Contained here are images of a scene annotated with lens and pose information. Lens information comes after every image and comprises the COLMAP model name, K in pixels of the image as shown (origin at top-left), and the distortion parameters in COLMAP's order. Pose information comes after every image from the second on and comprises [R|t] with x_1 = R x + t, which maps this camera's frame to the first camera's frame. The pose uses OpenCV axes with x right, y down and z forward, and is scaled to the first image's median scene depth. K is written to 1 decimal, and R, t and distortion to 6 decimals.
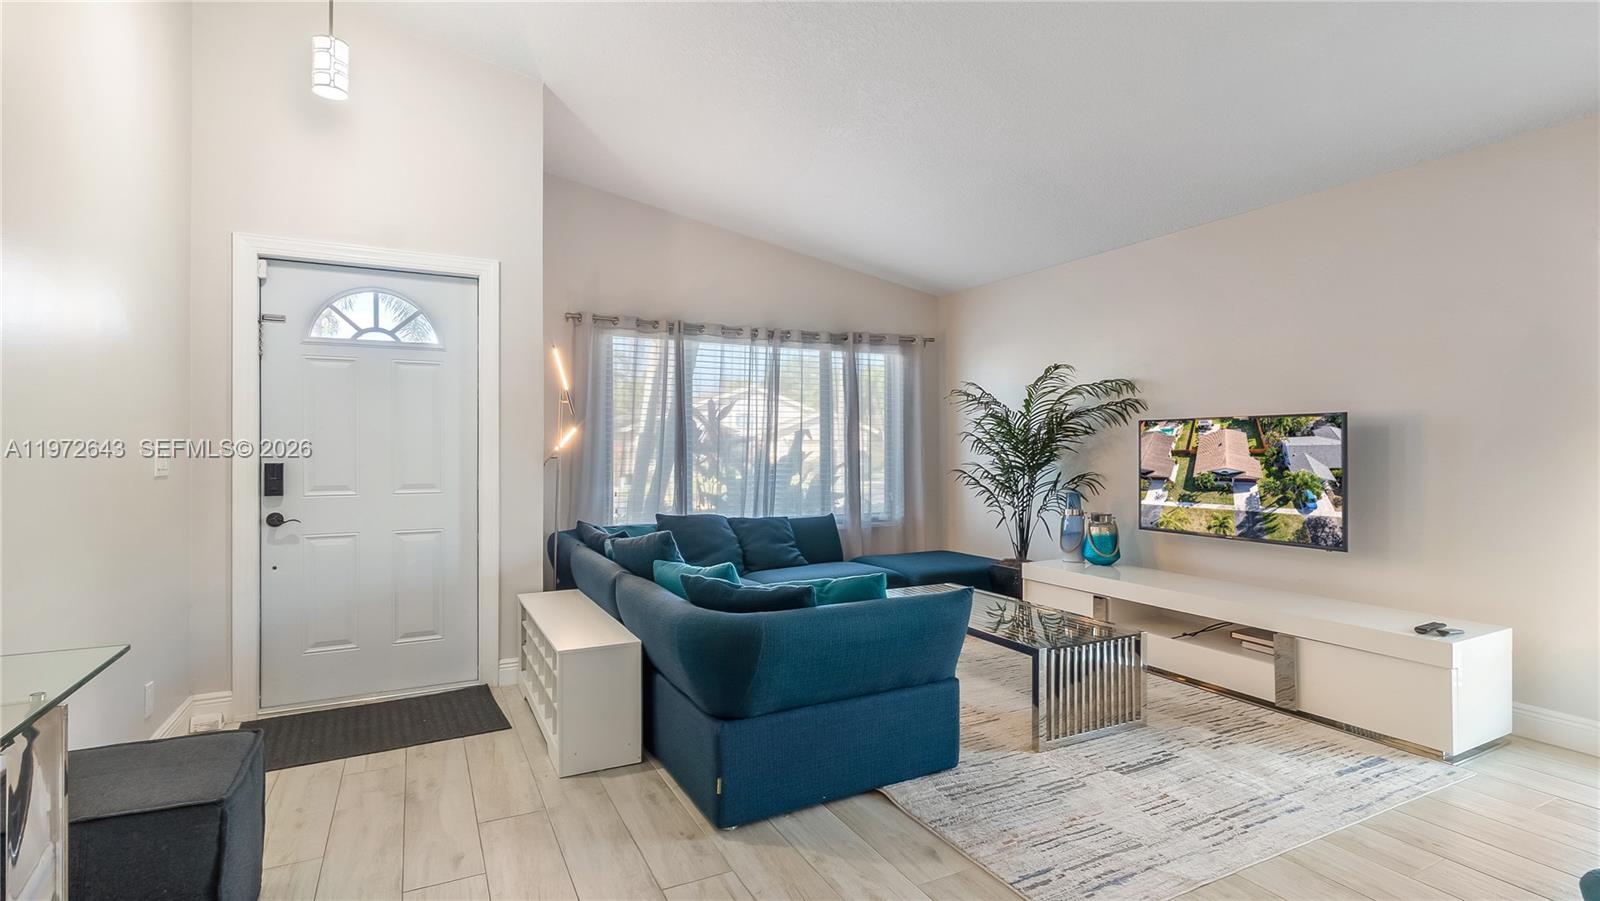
lens RADIAL K [[740.4, 0, 805.5], [0, 740.4, 427.1], [0, 0, 1]] dist [-0.006049, -0.000428]
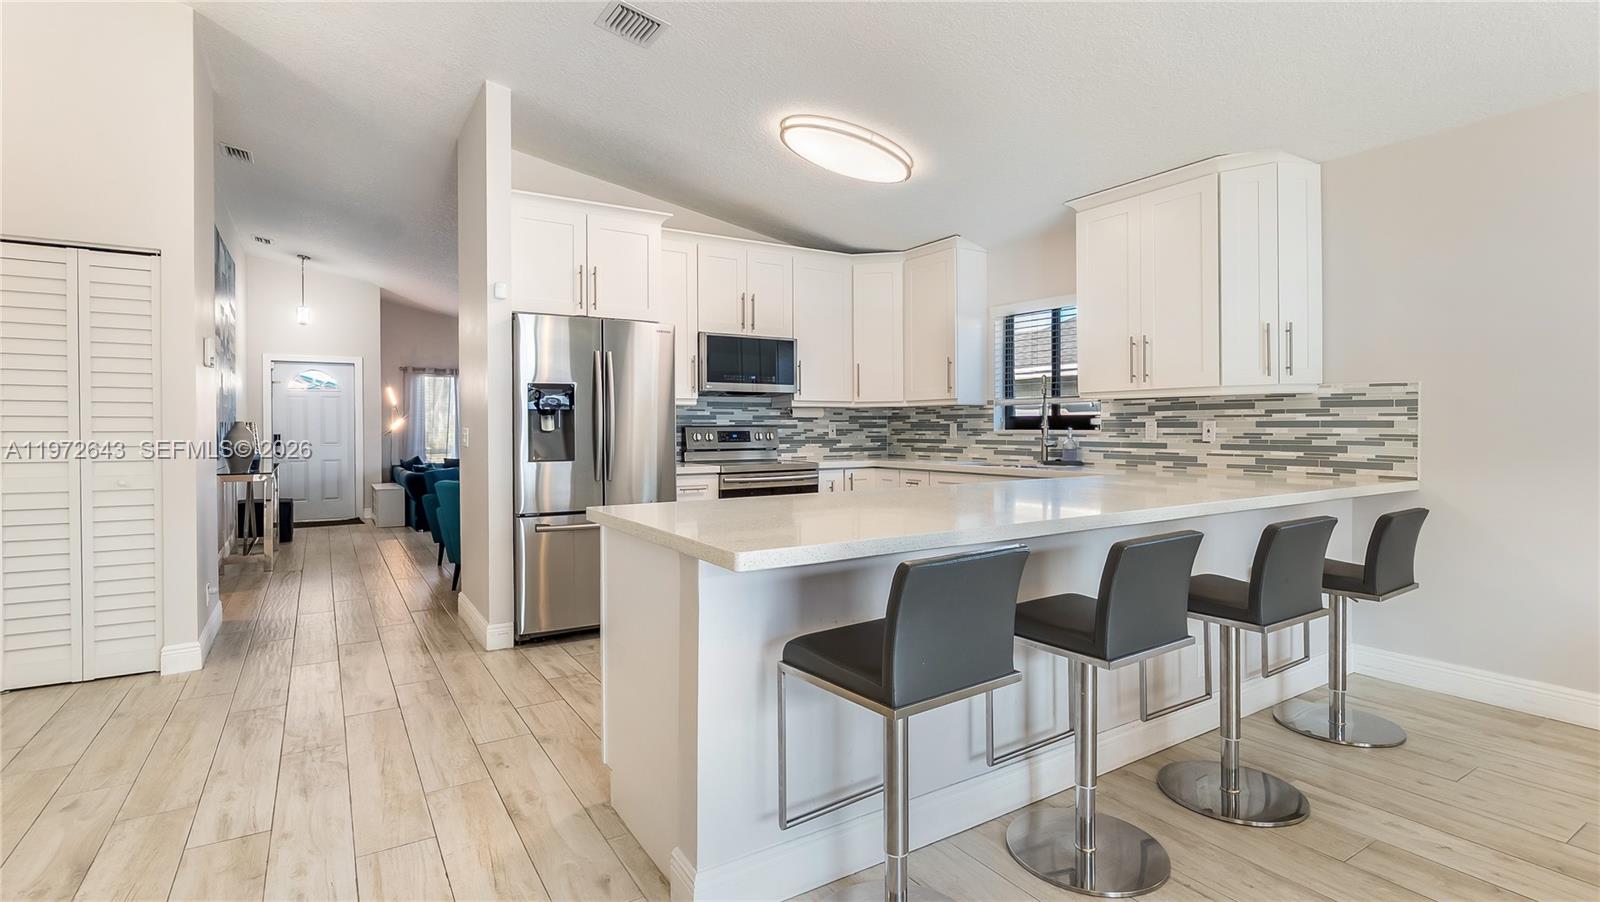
lens RADIAL K [[747.8, 0, 798.6], [0, 747.8, 430.5], [0, 0, 1]] dist [-0.004587, 0.000370]
pose [[0.996445, 0.003709, 0.084158, 0.936226], [-0.006563, 0.999411, 0.033670, -0.066894], [-0.083984, -0.034103, 0.995883, -1.833874]]
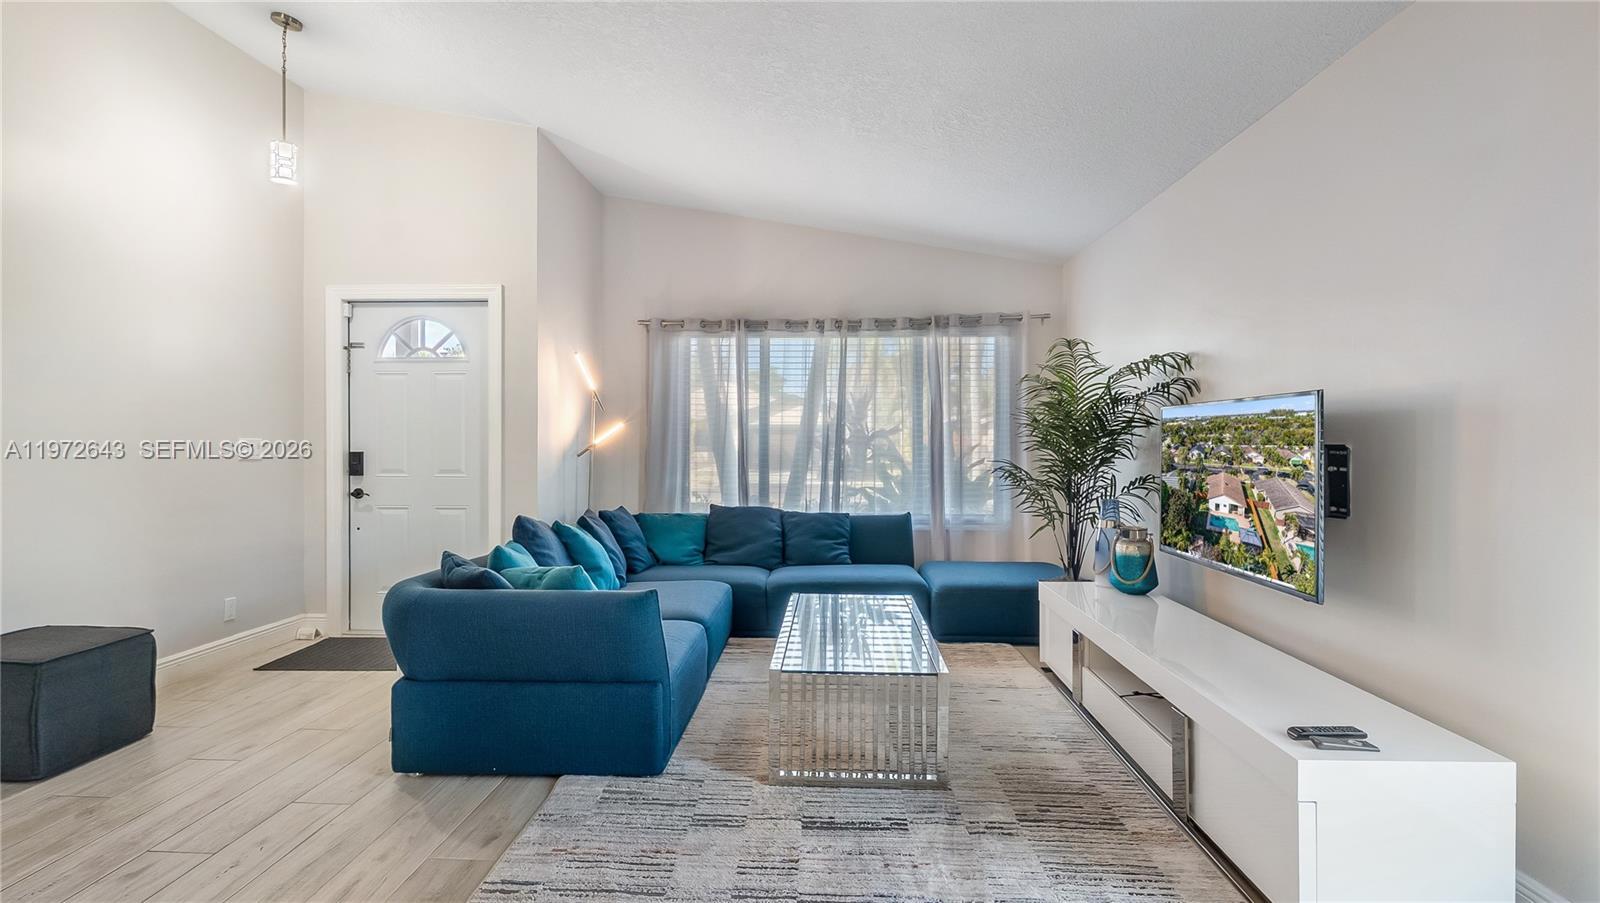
lens RADIAL K [[747.8, 0, 798.6], [0, 747.8, 431.0], [0, 0, 1]] dist [-0.004587, 0.000370]
pose [[0.869742, -0.003432, -0.493494, 0.620229], [0.010707, 0.999872, 0.011916, 0.002647], [0.493390, -0.015648, 0.869667, 0.188378]]
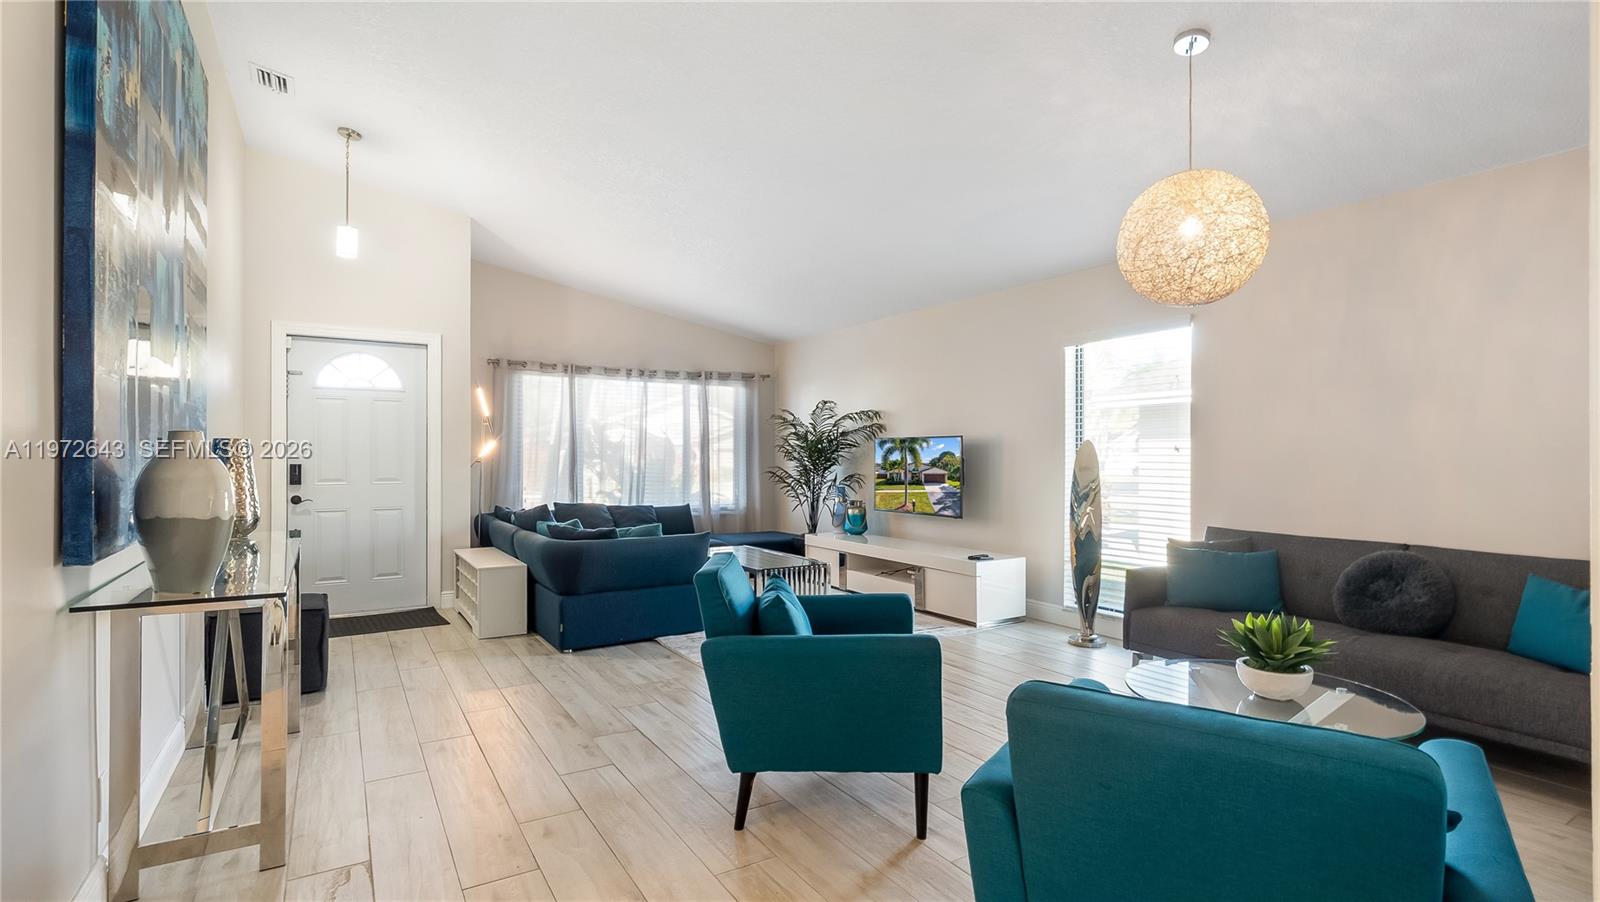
lens RADIAL K [[734.5, 0, 795.4], [0, 734.5, 446.1], [0, 0, 1]] dist [-0.001447, -0.000005]
pose [[0.997354, 0.005104, 0.072524, 0.219882], [-0.006242, 0.999861, 0.015466, -0.019503], [-0.072435, -0.015878, 0.997247, -0.603062]]
